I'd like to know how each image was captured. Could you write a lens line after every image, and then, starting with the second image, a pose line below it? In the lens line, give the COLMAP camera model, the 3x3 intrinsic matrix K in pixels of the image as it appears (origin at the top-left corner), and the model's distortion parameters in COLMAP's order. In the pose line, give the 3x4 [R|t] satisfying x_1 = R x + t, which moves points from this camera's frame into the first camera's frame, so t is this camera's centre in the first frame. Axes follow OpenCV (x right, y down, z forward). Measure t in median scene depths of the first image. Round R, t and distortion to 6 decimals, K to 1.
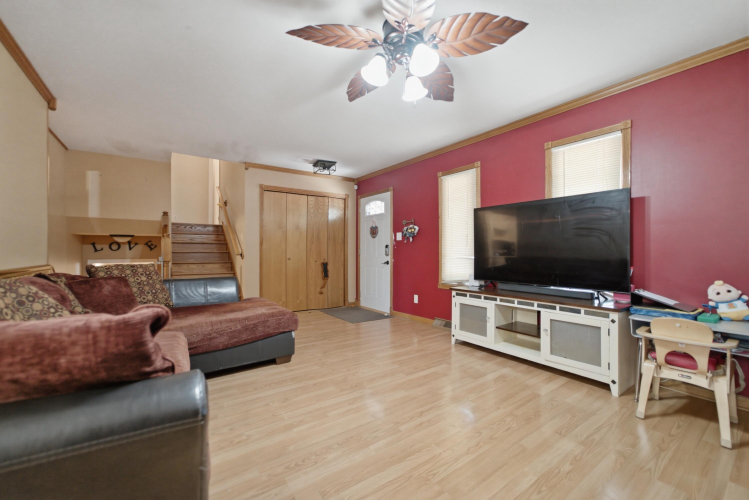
lens RADIAL K [[308.3, 0, 376.7], [0, 308.3, 246.3], [0, 0, 1]] dist [-0.017118, 0.007770]
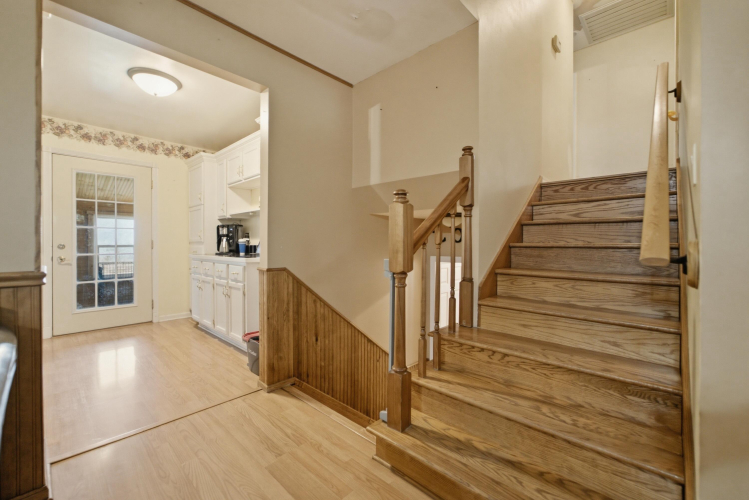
lens RADIAL K [[308.3, 0, 376.7], [0, 308.3, 246.3], [0, 0, 1]] dist [-0.017118, 0.007770]
pose [[0.208111, 0.008999, -0.978064, -0.730359], [0.013085, 0.999843, 0.011984, 0.033714], [0.978018, -0.015292, 0.207960, 1.852140]]
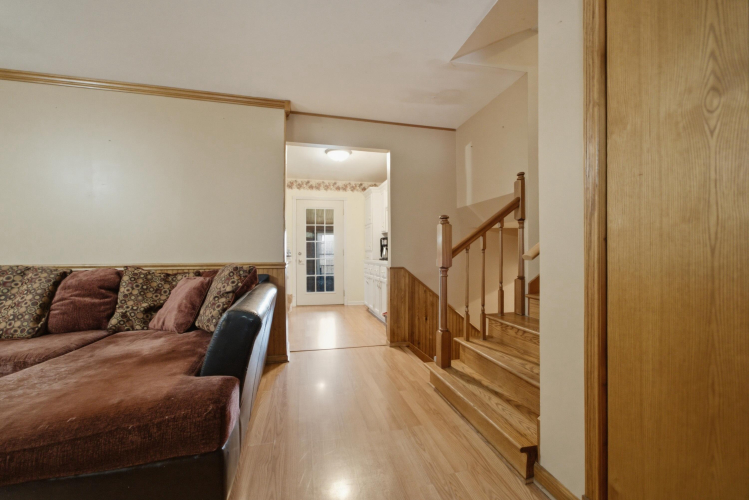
lens RADIAL K [[308.3, 0, 376.7], [0, 308.3, 246.3], [0, 0, 1]] dist [-0.017118, 0.007770]
pose [[-0.356881, -0.014417, -0.934039, -0.280288], [0.020137, 0.999530, -0.023122, 0.045454], [0.933933, -0.027061, -0.356423, 2.224507]]
